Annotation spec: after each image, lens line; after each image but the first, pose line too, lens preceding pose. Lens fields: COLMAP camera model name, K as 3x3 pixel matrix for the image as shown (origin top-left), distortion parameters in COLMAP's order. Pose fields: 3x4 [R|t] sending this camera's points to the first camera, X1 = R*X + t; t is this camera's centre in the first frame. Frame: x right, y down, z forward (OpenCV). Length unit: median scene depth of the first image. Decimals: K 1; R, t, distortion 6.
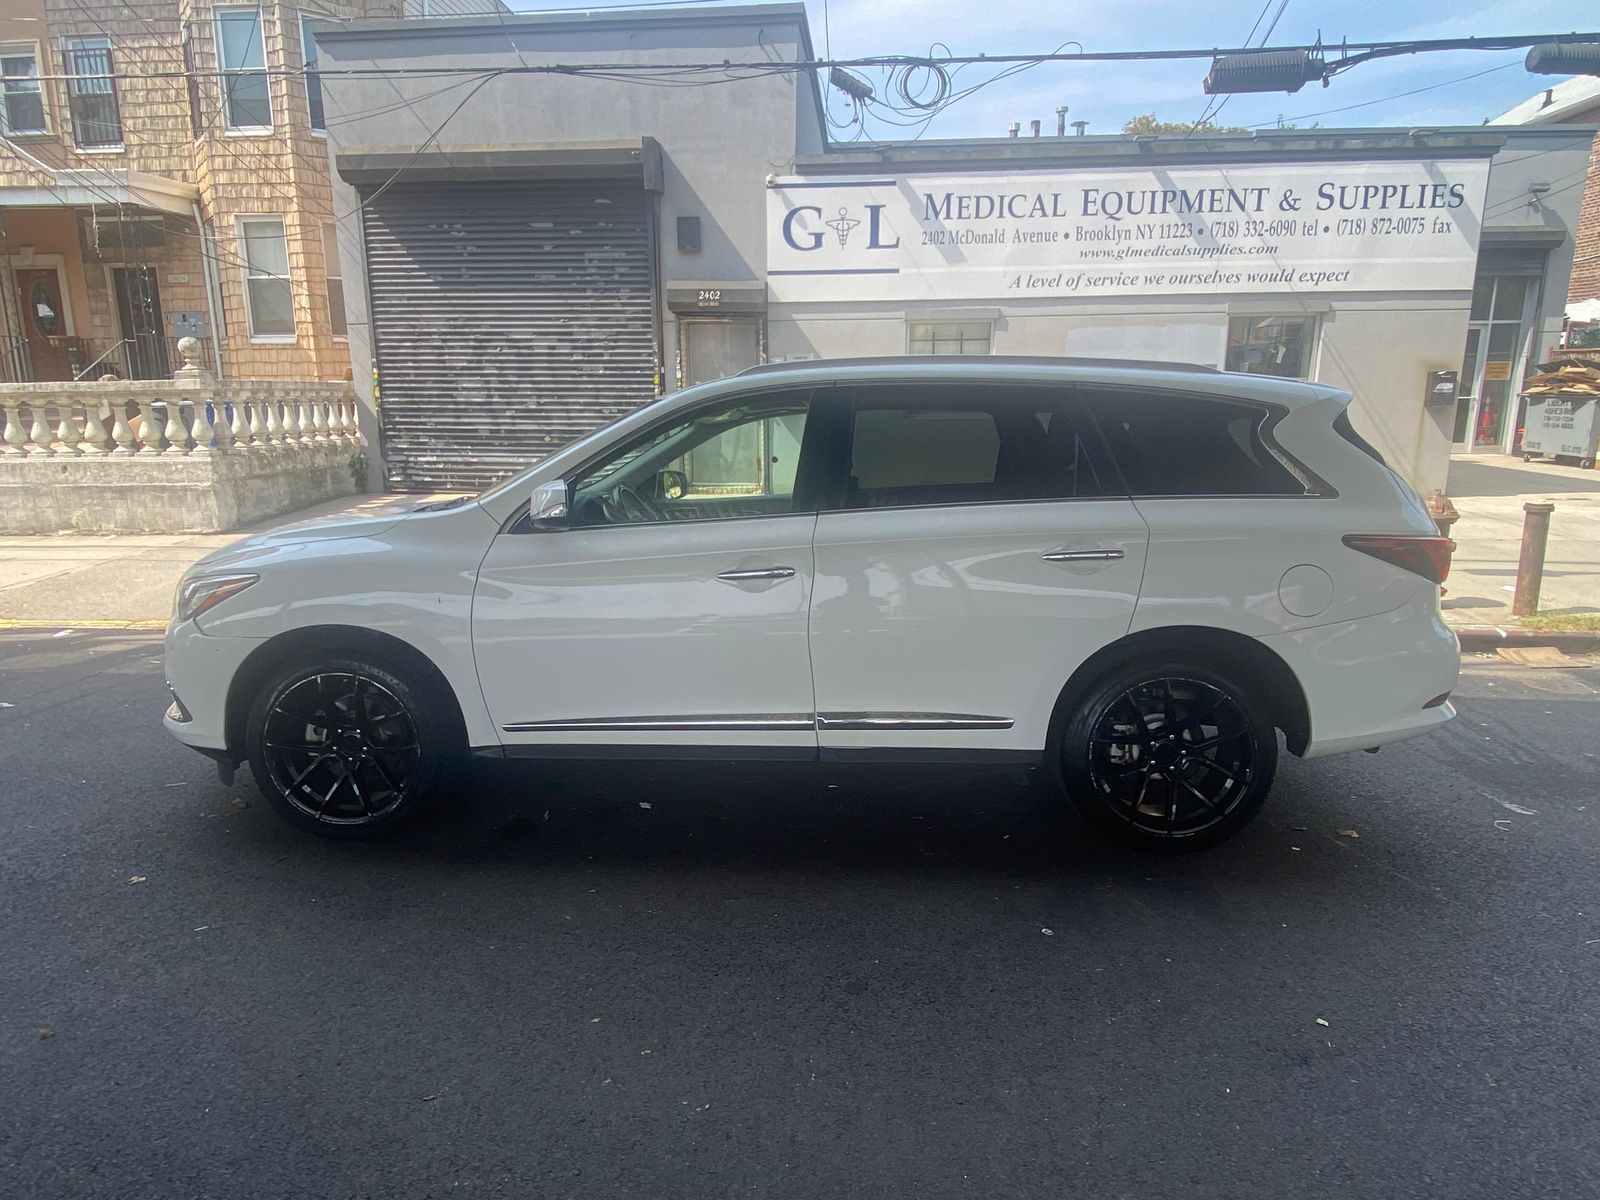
lens RADIAL K [[989.6, 0, 789.7], [0, 989.6, 604.5], [0, 0, 1]] dist [0.070936, -0.082967]
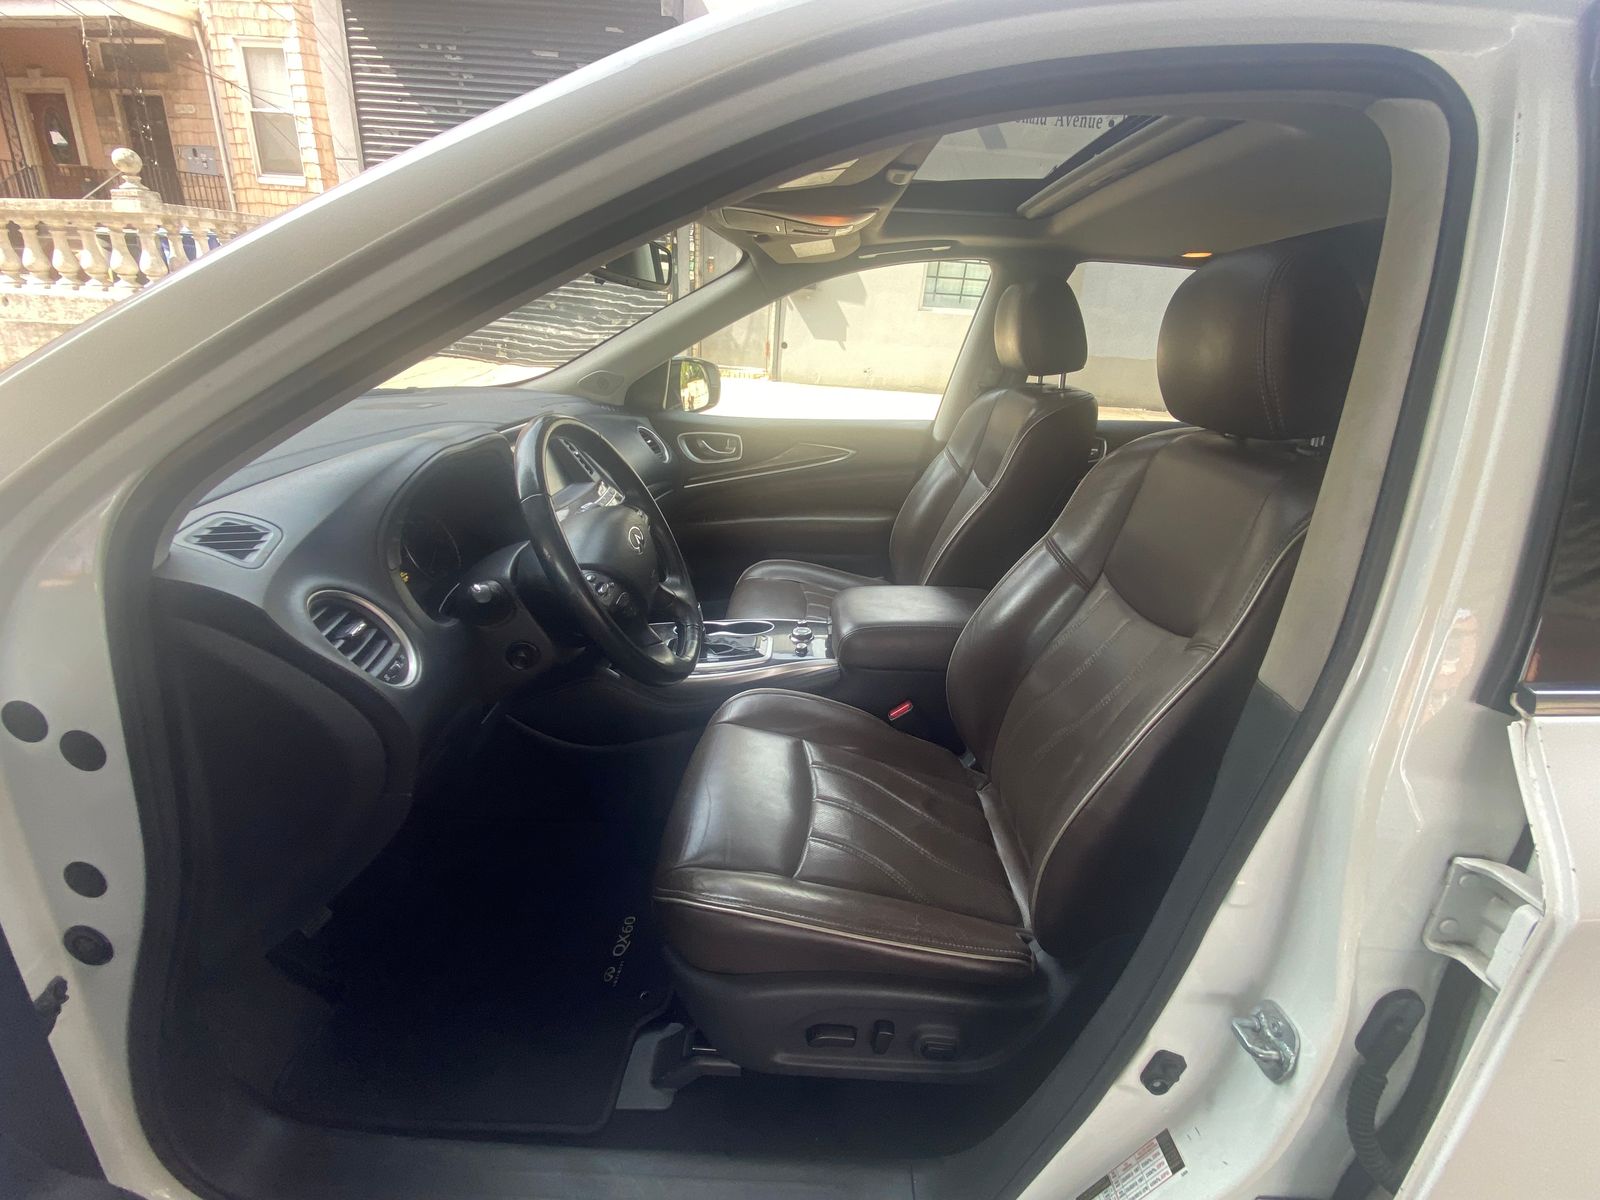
lens RADIAL K [[733.1, 0, 806.2], [0, 733.1, 605.7], [0, 0, 1]] dist [0.028101, -0.024125]
pose [[0.996308, 0.053228, 0.067356, -0.033403], [-0.065284, 0.979260, 0.191801, -0.035610], [-0.055750, -0.195490, 0.979120, 0.241643]]
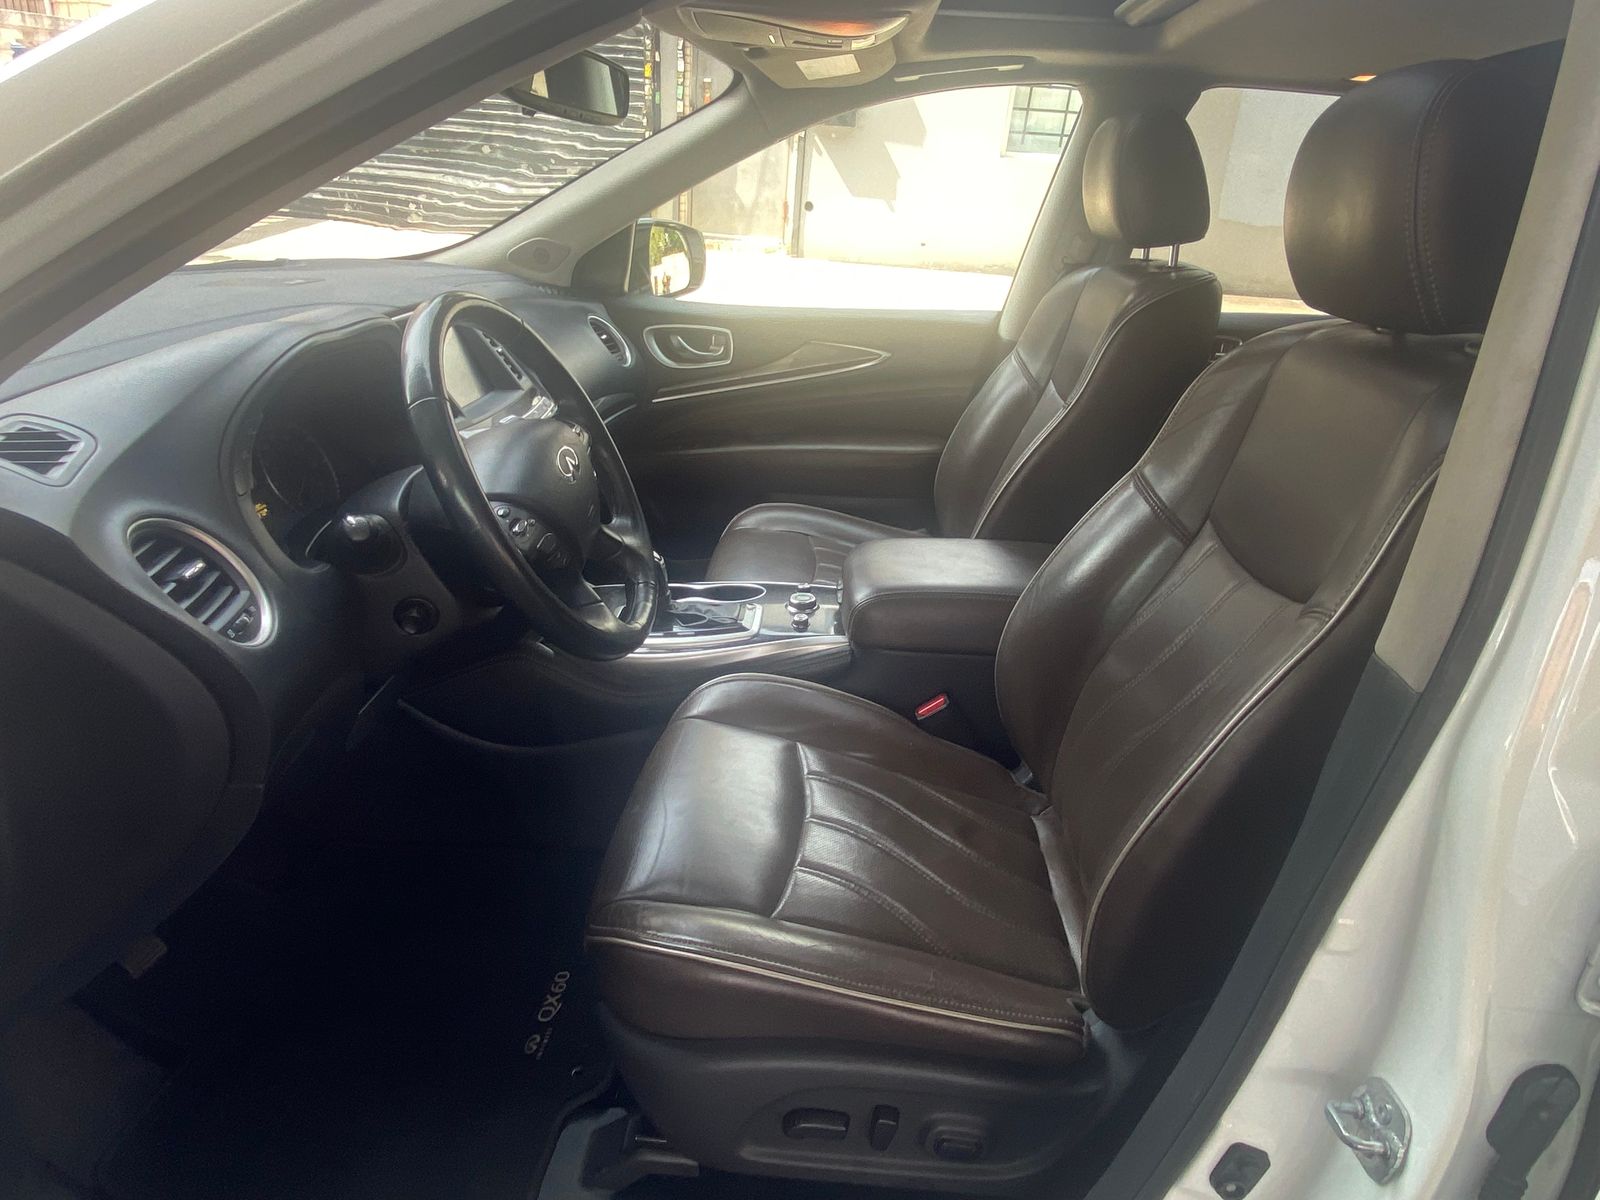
lens RADIAL K [[1029.0, 0, 807.3], [0, 1029.0, 607.1], [0, 0, 1]] dist [0.026123, -0.019973]
pose [[0.996952, 0.067636, 0.038887, -0.029457], [-0.074616, 0.972176, 0.222048, -0.034705], [-0.022787, -0.224273, 0.974260, 0.237393]]
